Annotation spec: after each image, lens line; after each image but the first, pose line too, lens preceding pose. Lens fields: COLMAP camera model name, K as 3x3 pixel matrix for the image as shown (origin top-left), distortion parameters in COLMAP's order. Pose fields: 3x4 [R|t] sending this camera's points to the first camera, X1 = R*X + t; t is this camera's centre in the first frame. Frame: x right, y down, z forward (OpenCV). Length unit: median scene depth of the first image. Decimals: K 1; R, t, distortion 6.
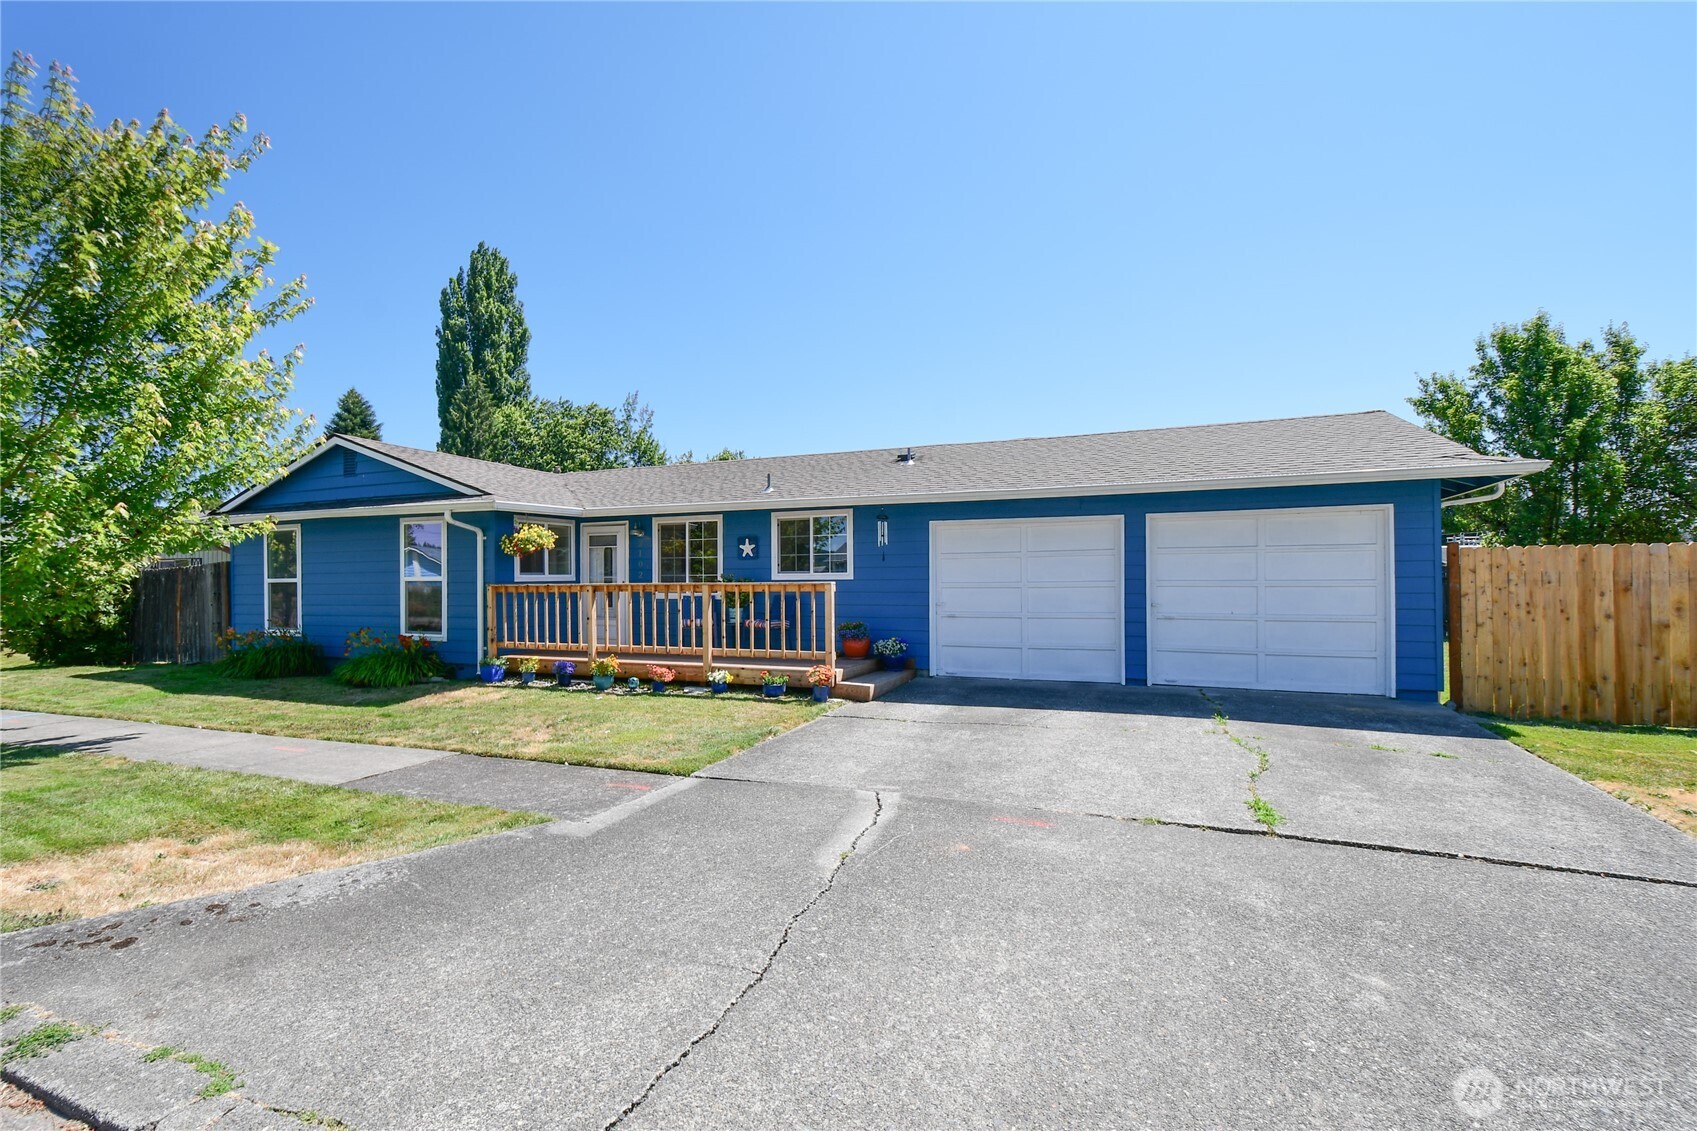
lens RADIAL K [[736.5, 0, 837.8], [0, 736.5, 580.5], [0, 0, 1]] dist [0.000718, -0.000548]
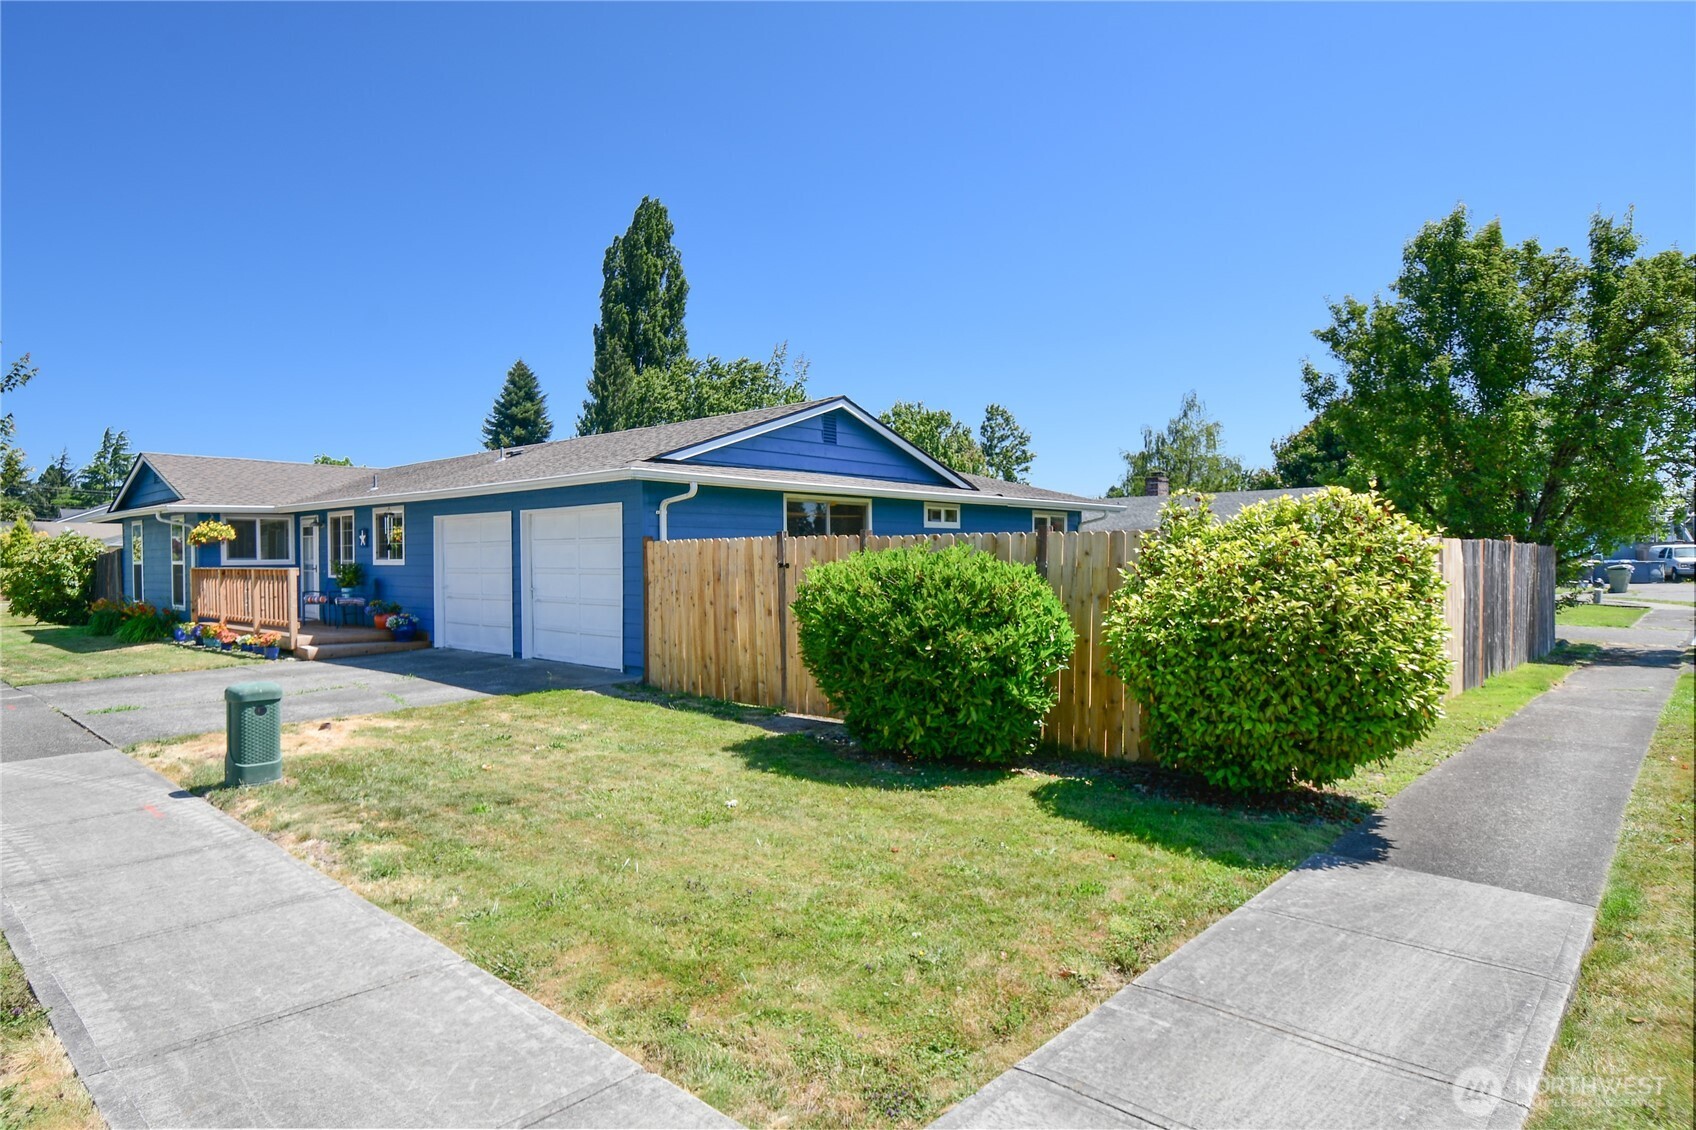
lens RADIAL K [[930.9, 0, 852.7], [0, 930.9, 565.3], [0, 0, 1]] dist [0.001405, -0.000050]
pose [[0.943330, 0.003628, -0.331836, 1.117913], [0.000154, 0.999935, 0.011371, -0.016328], [0.331856, -0.010778, 0.943268, -0.164254]]
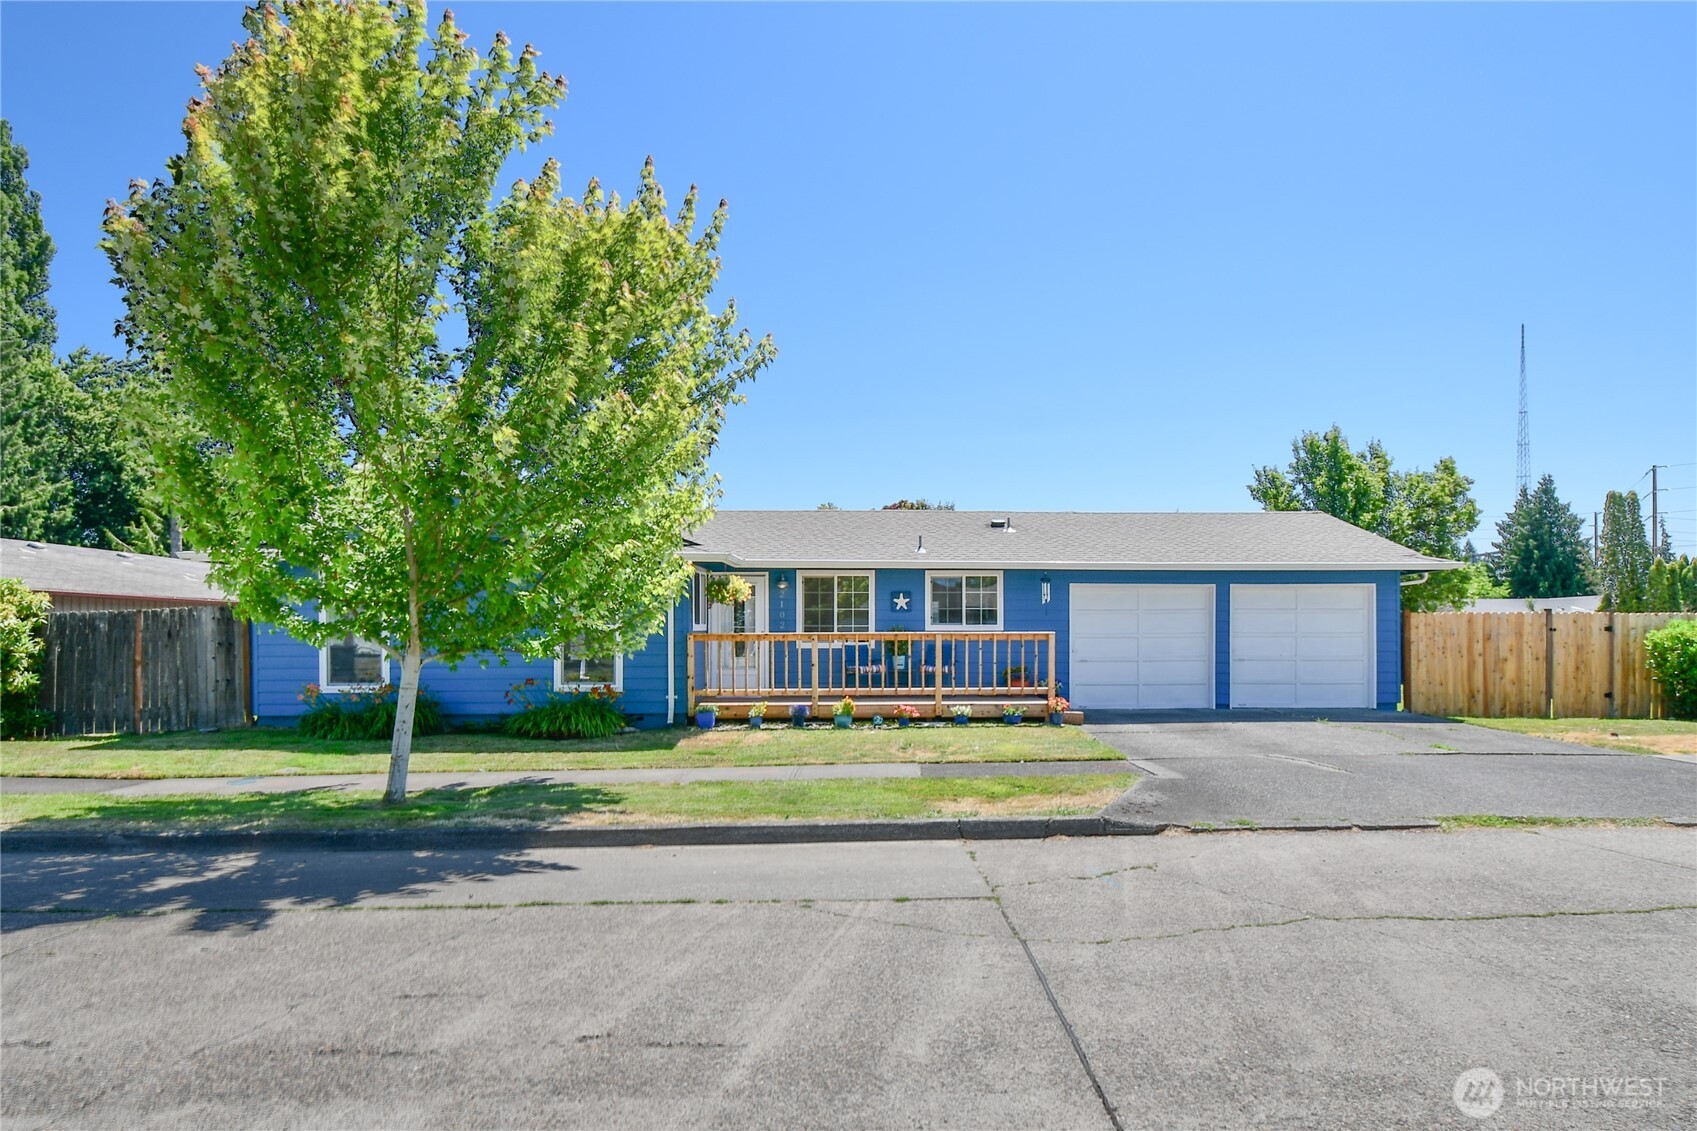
lens RADIAL K [[928.0, 0, 861.4], [0, 928.0, 636.1], [0, 0, 1]] dist [0.014994, -0.001327]
pose [[0.914605, 0.003046, 0.404337, -0.734298], [-0.004105, 0.999990, 0.001753, 0.005341], [-0.404327, -0.003263, 0.914609, -0.253931]]
